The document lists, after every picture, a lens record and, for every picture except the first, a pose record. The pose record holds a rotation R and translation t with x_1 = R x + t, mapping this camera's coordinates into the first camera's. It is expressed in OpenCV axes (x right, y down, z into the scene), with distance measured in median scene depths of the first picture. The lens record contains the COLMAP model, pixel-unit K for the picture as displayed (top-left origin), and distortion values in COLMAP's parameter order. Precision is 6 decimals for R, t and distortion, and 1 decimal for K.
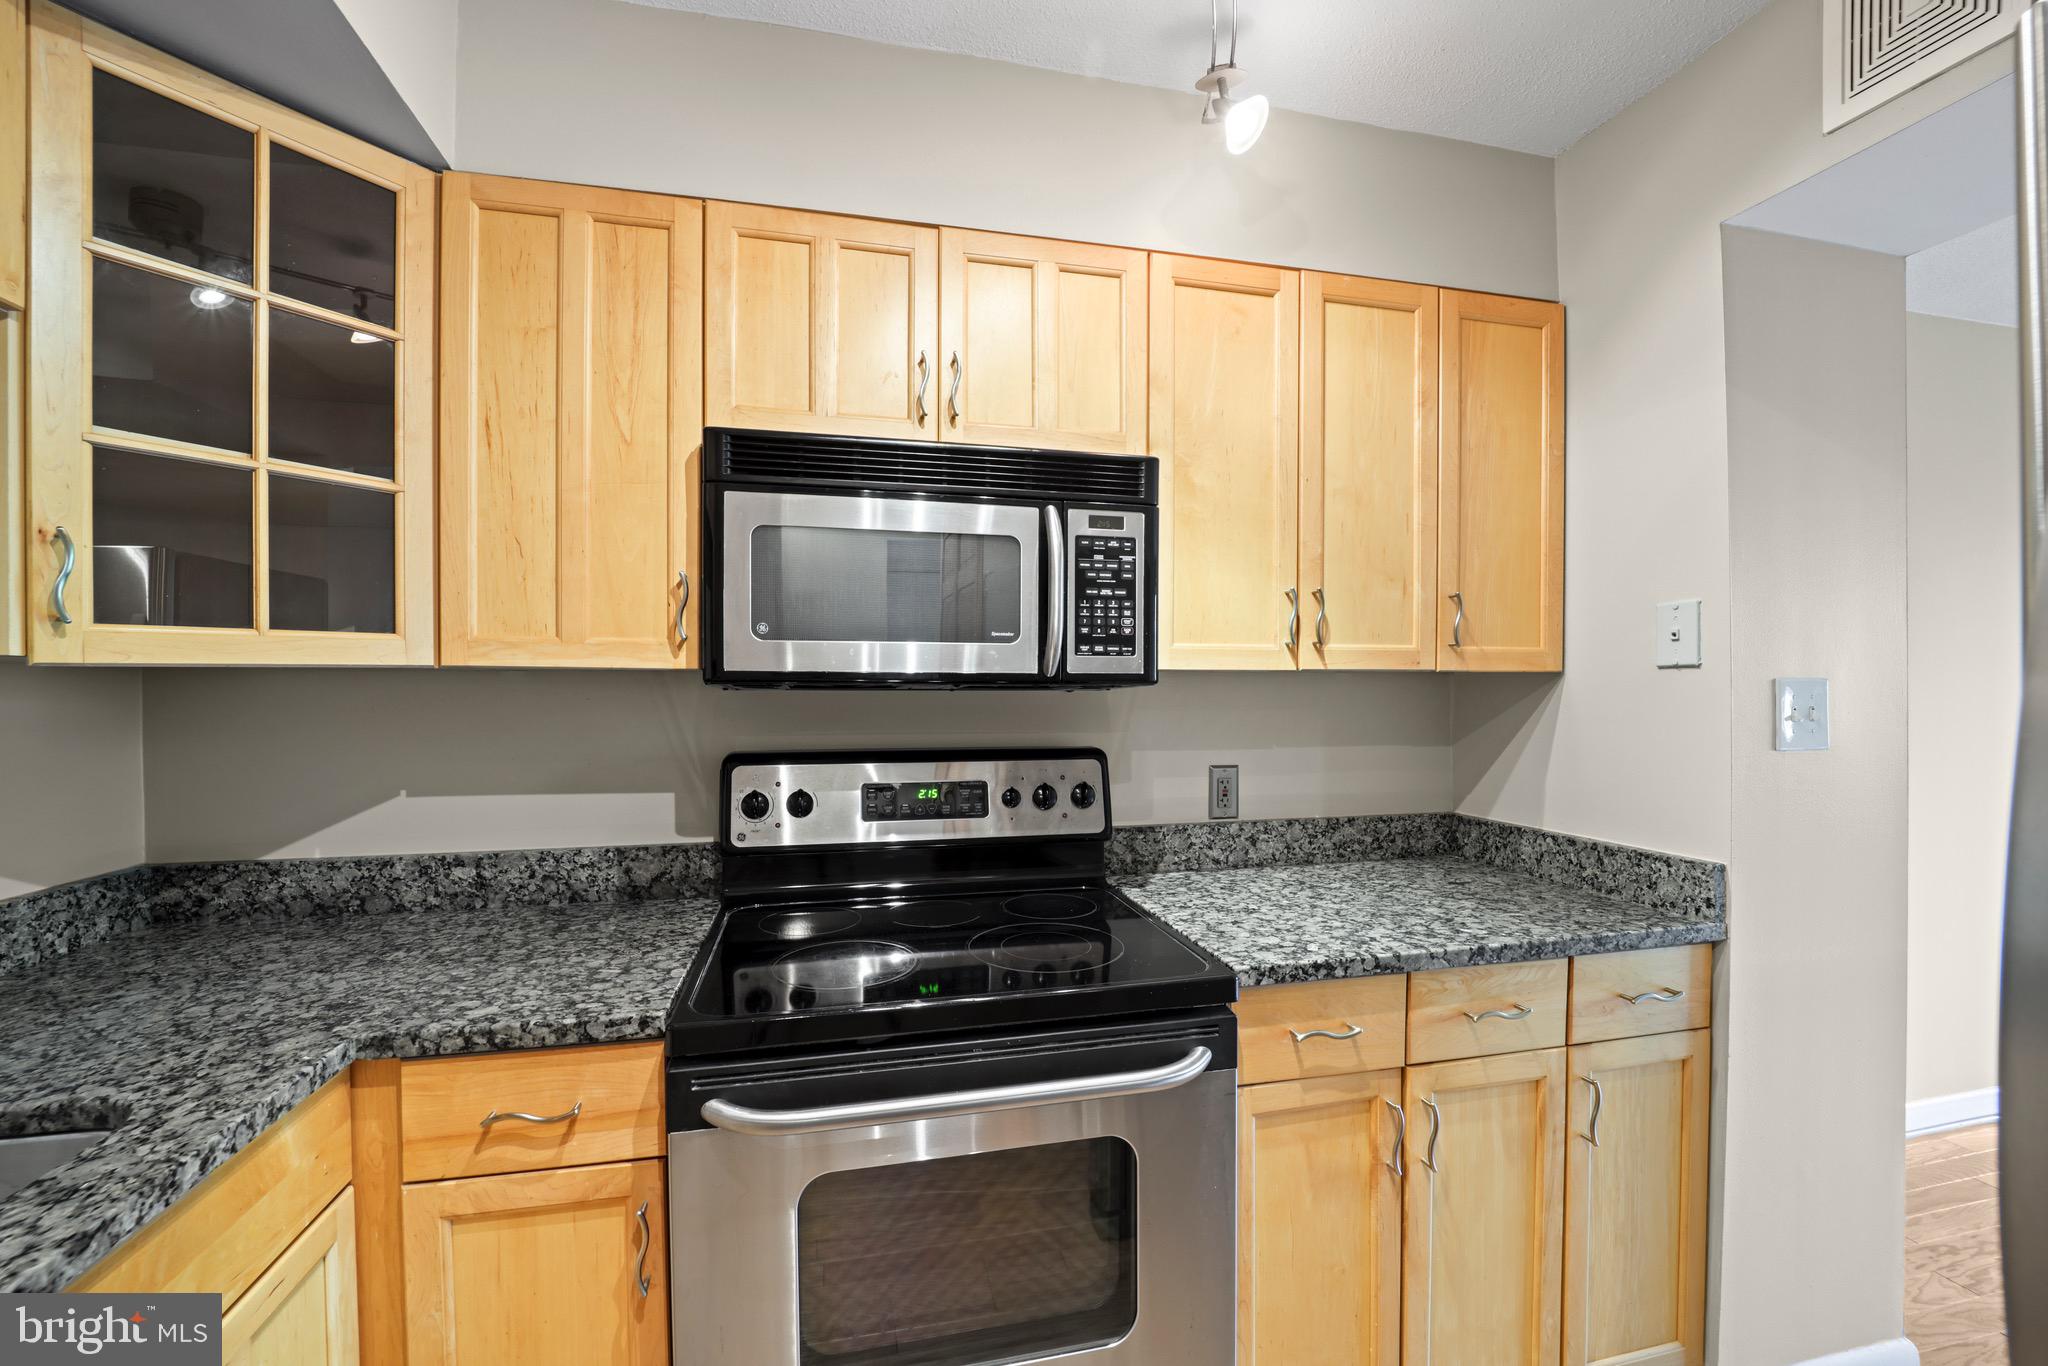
lens RADIAL K [[835.6, 0, 1018.7], [0, 835.6, 698.1], [0, 0, 1]] dist [-0.021531, 0.000193]
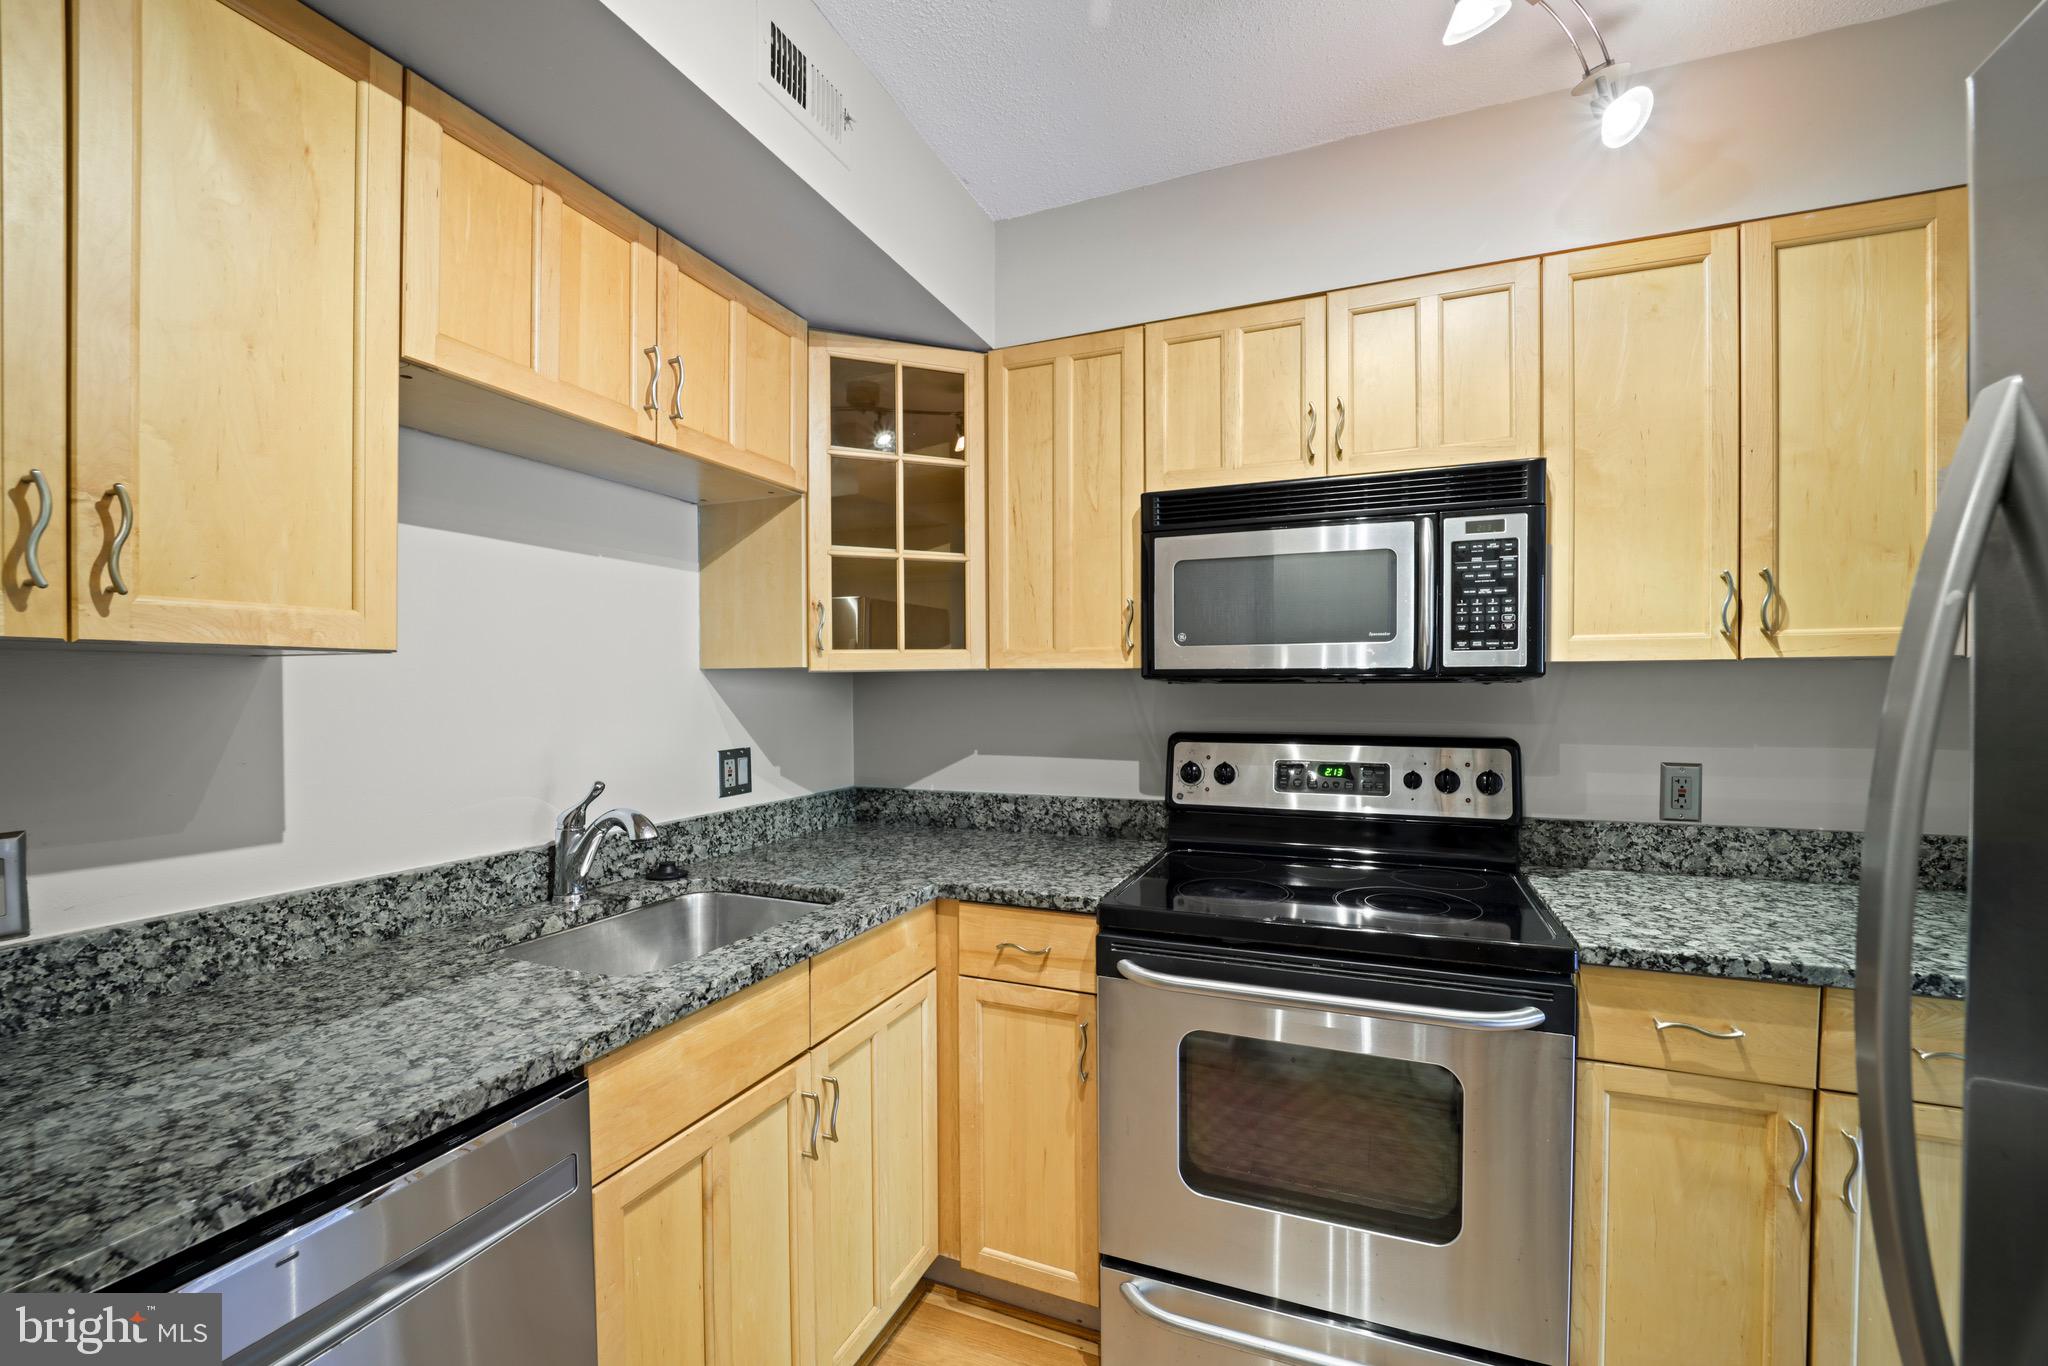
lens RADIAL K [[832.4, 0, 1025.8], [0, 832.4, 701.1], [0, 0, 1]] dist [-0.022943, 0.000065]
pose [[0.812258, 0.007259, -0.583253, 0.250889], [-0.002470, 0.999956, 0.009005, 0.007064], [0.583293, -0.005874, 0.812240, -0.218142]]
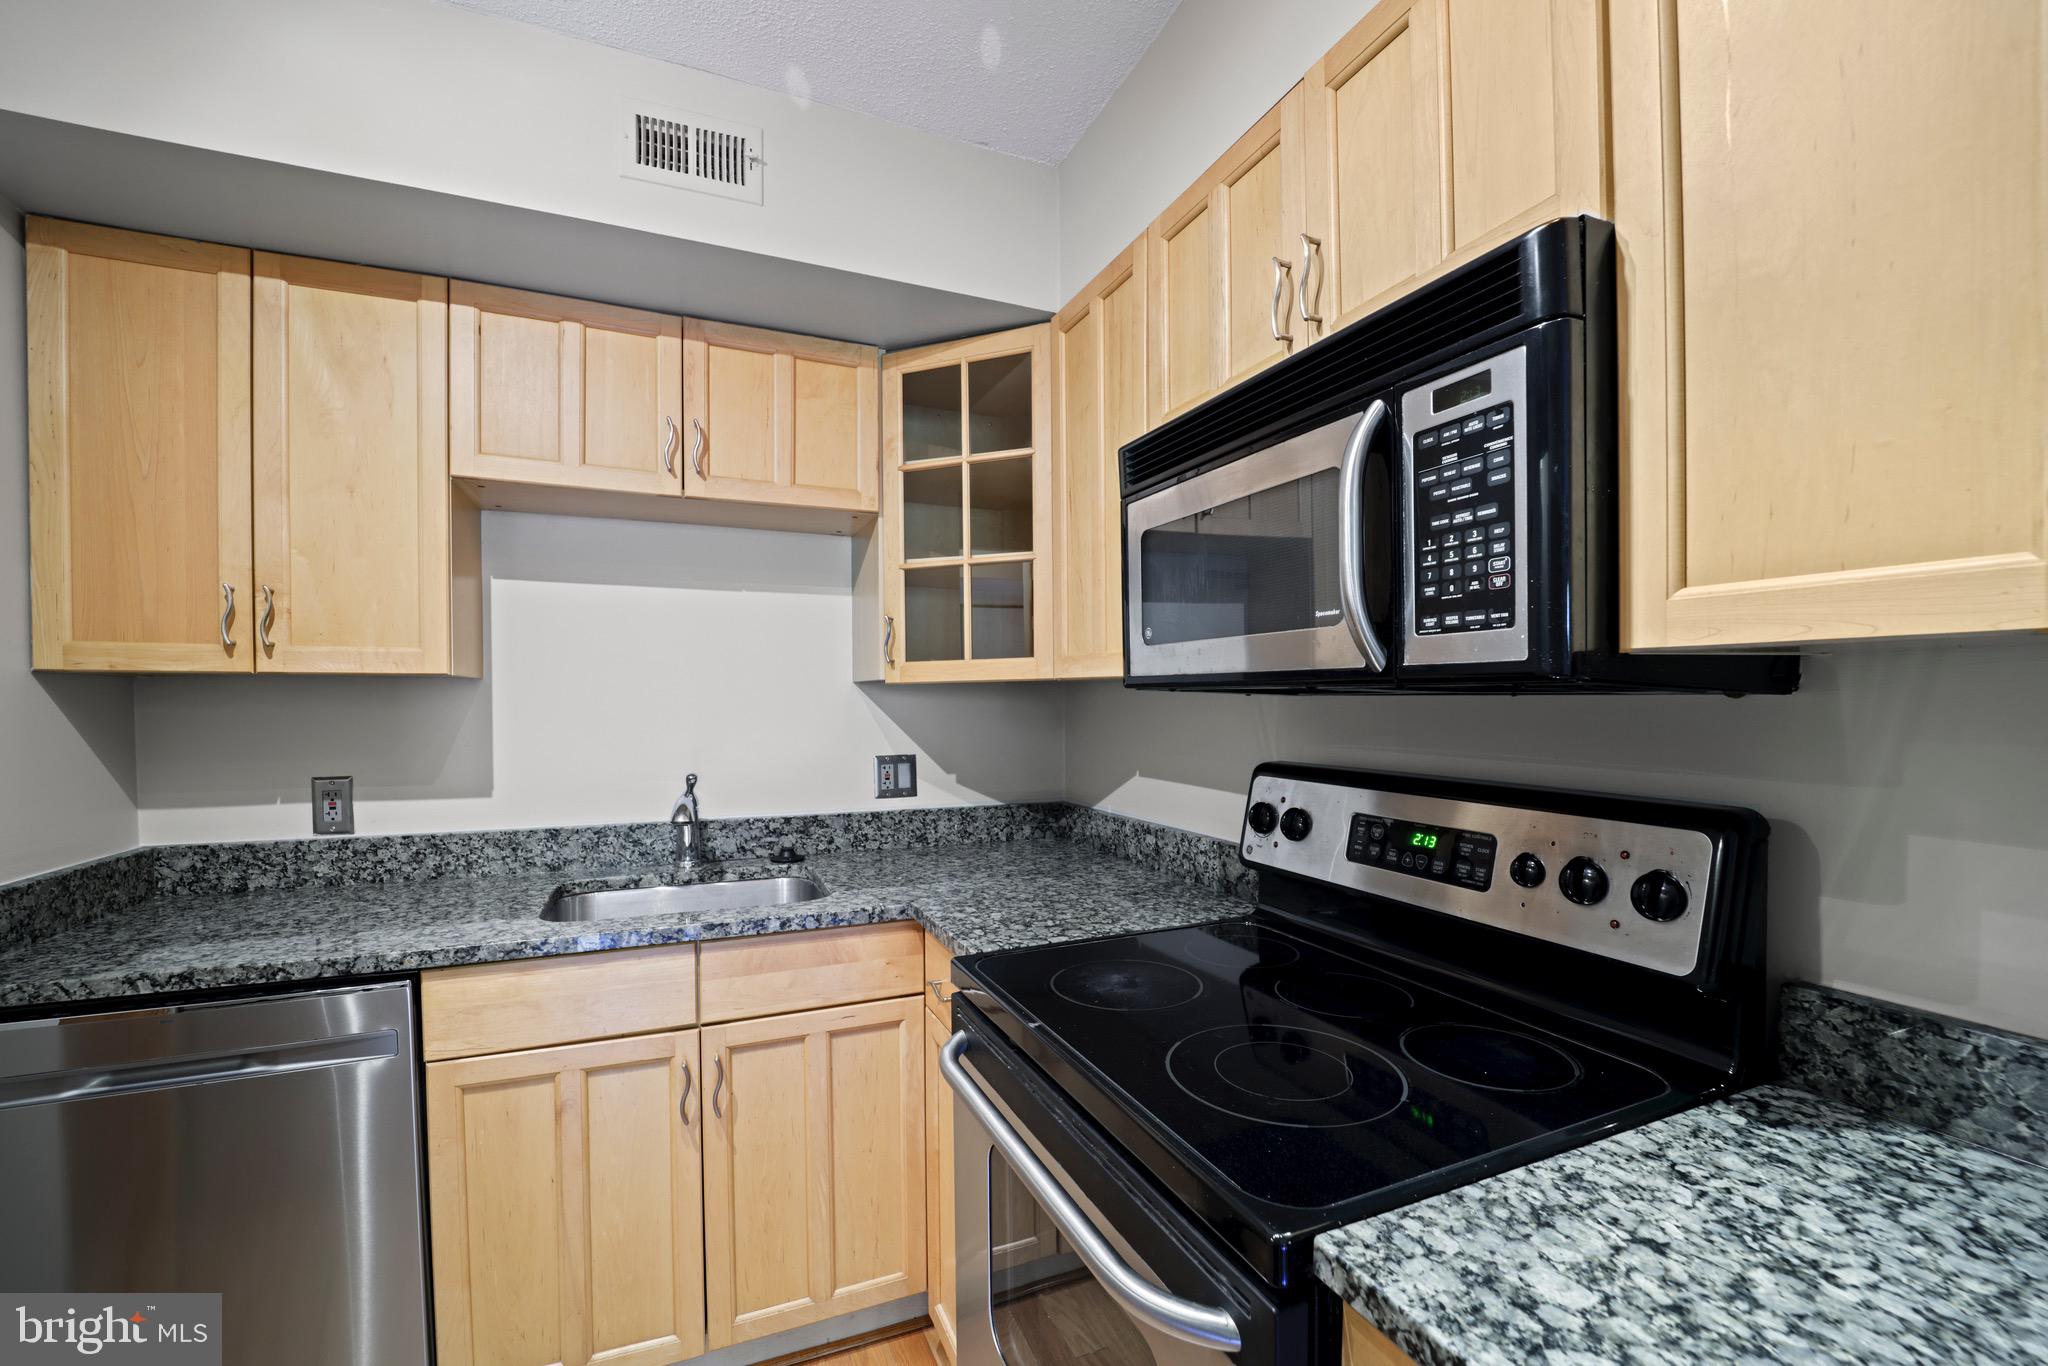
lens RADIAL K [[841.4, 0, 1026.3], [0, 841.4, 722.2], [0, 0, 1]] dist [-0.022523, -0.000087]
pose [[0.184110, 0.027624, -0.982517, 0.613051], [-0.009518, 0.999608, 0.026321, -0.002165], [0.982860, 0.004506, 0.184300, 0.622117]]
